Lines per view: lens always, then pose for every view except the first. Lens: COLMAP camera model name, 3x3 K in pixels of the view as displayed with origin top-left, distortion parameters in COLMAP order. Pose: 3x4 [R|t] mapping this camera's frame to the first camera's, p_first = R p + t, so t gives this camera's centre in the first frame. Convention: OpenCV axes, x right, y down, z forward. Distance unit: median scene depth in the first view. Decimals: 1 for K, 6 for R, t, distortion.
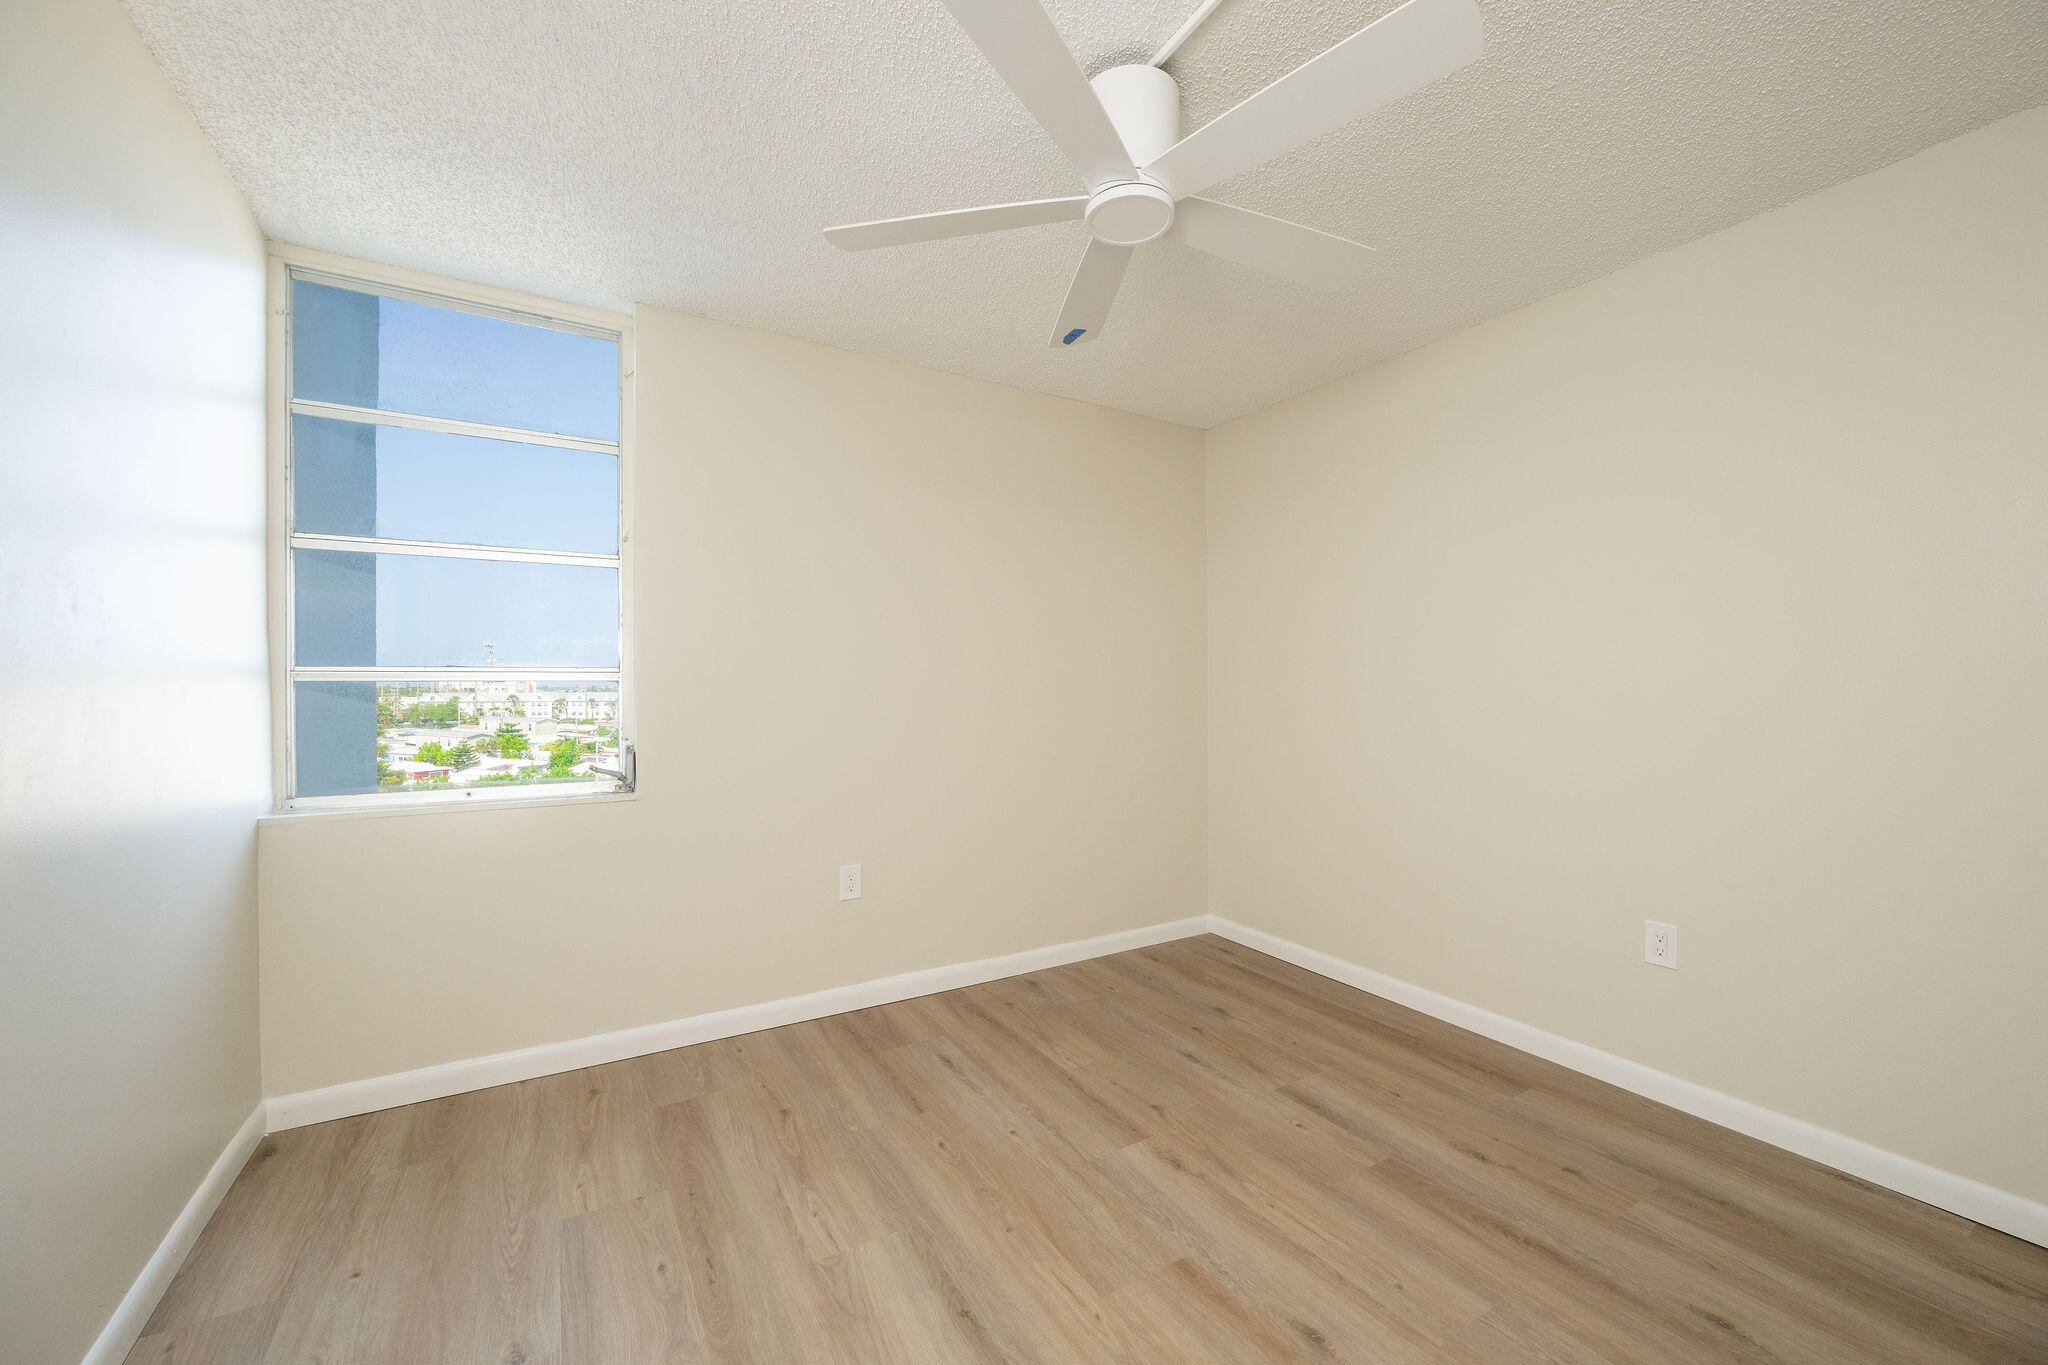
lens RADIAL K [[804.9, 0, 1034.3], [0, 804.9, 683.7], [0, 0, 1]] dist [-0.002473, -0.000504]
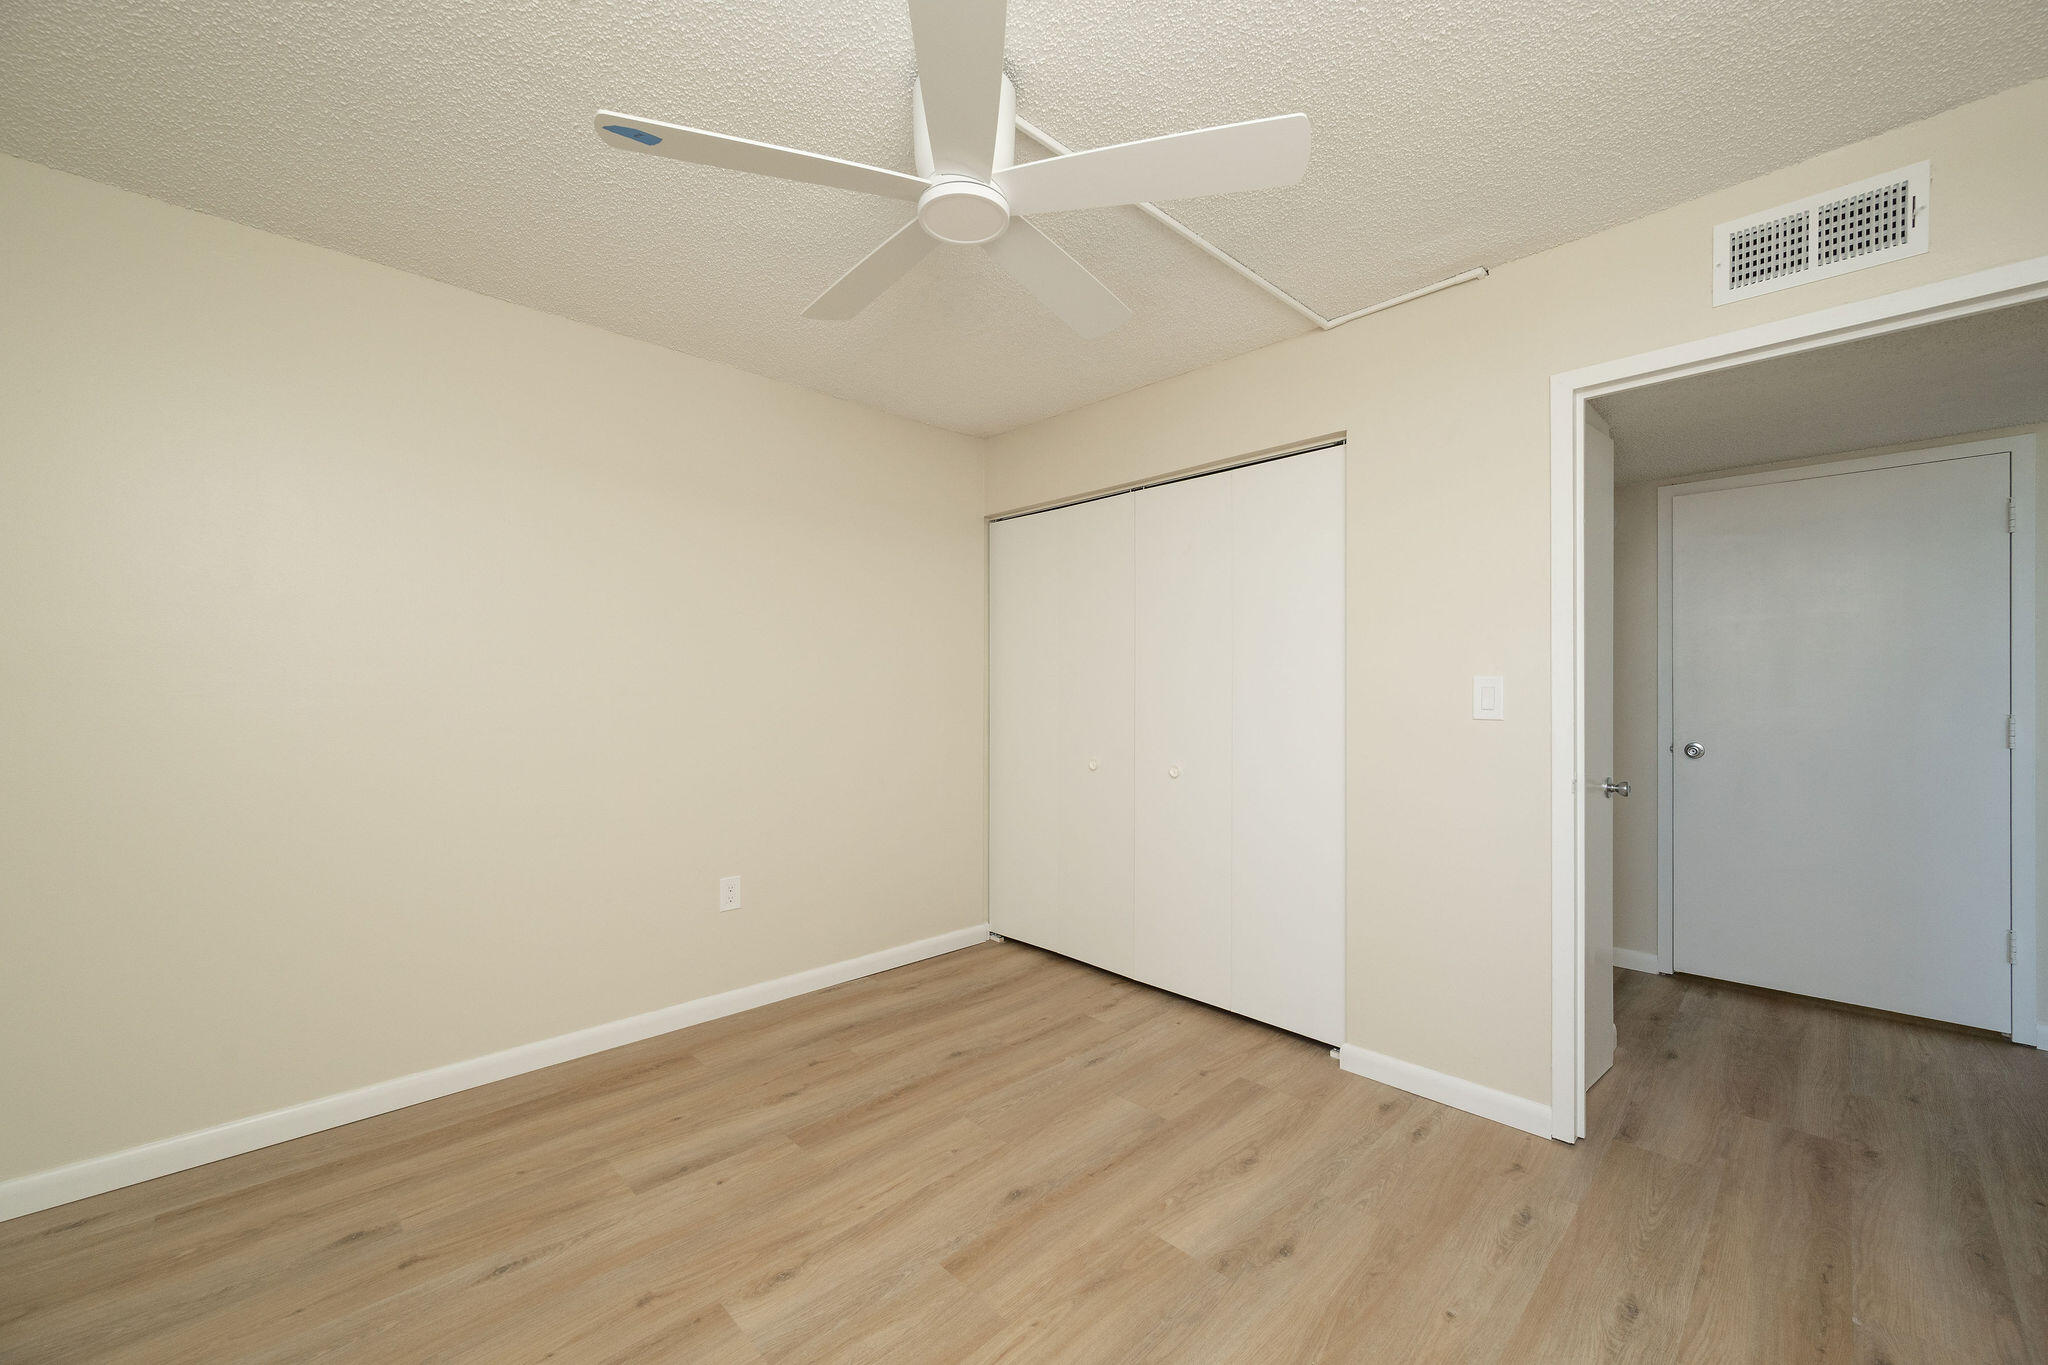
lens RADIAL K [[804.9, 0, 1020.9], [0, 804.9, 691.8], [0, 0, 1]] dist [-0.002473, -0.000504]
pose [[-0.230897, 0.001342, 0.972977, -0.700957], [-0.003415, 0.999992, -0.002189, -0.004913], [-0.972972, -0.003828, -0.230891, 0.973789]]
